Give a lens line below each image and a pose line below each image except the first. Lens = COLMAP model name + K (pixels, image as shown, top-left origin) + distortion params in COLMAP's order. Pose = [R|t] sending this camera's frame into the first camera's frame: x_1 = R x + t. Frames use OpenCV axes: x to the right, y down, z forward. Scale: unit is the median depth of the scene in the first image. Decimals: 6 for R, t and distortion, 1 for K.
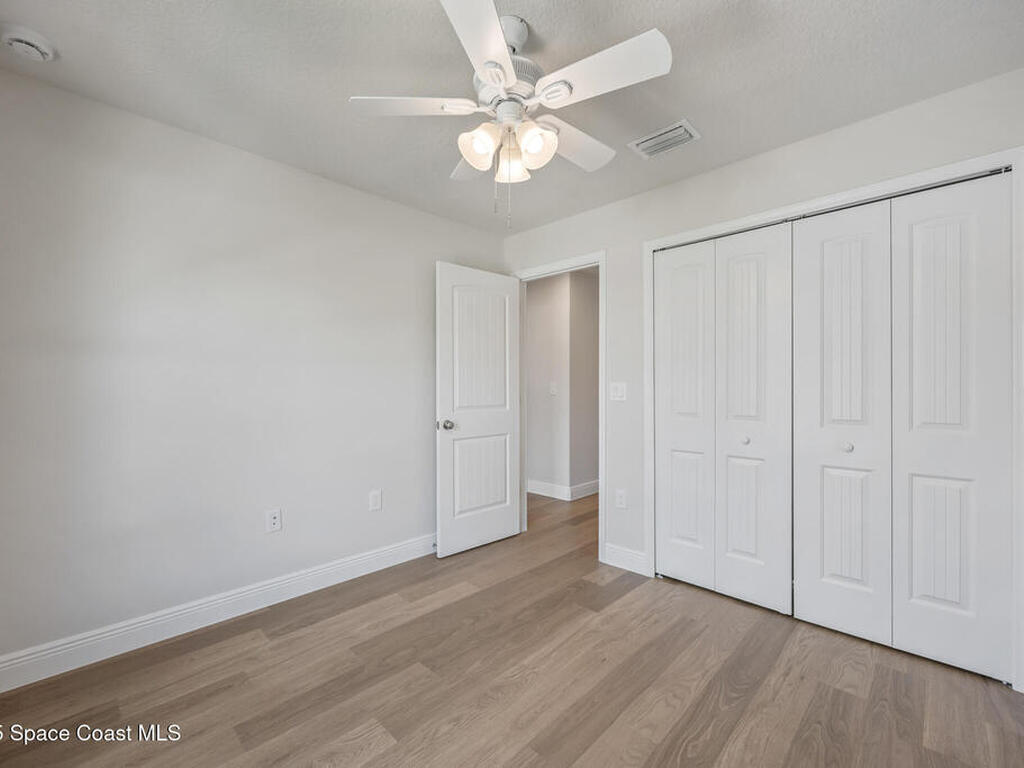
lens RADIAL K [[438.0, 0, 507.5], [0, 438.0, 384.9], [0, 0, 1]] dist [-0.003098, -0.000173]
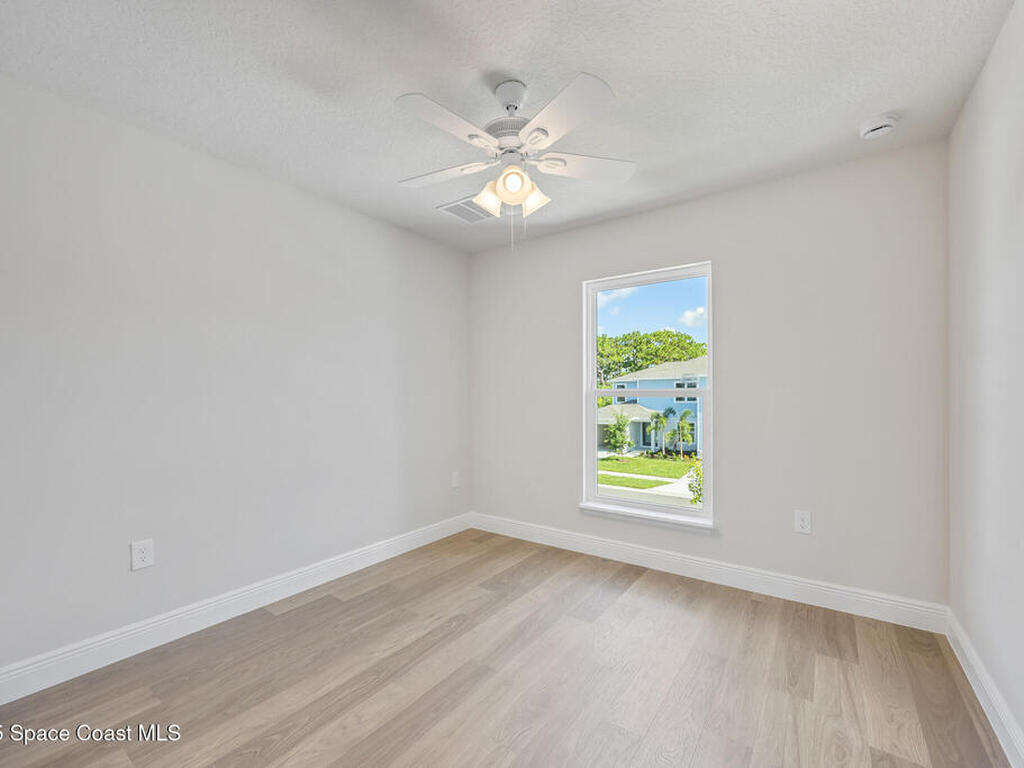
lens RADIAL K [[438.0, 0, 507.5], [0, 438.0, 384.9], [0, 0, 1]] dist [-0.003098, -0.000173]
pose [[-0.987592, 0.001767, -0.157034, 0.190636], [0.004334, 0.999863, -0.016000, -0.000289], [0.156984, -0.016482, -0.987464, 2.013573]]
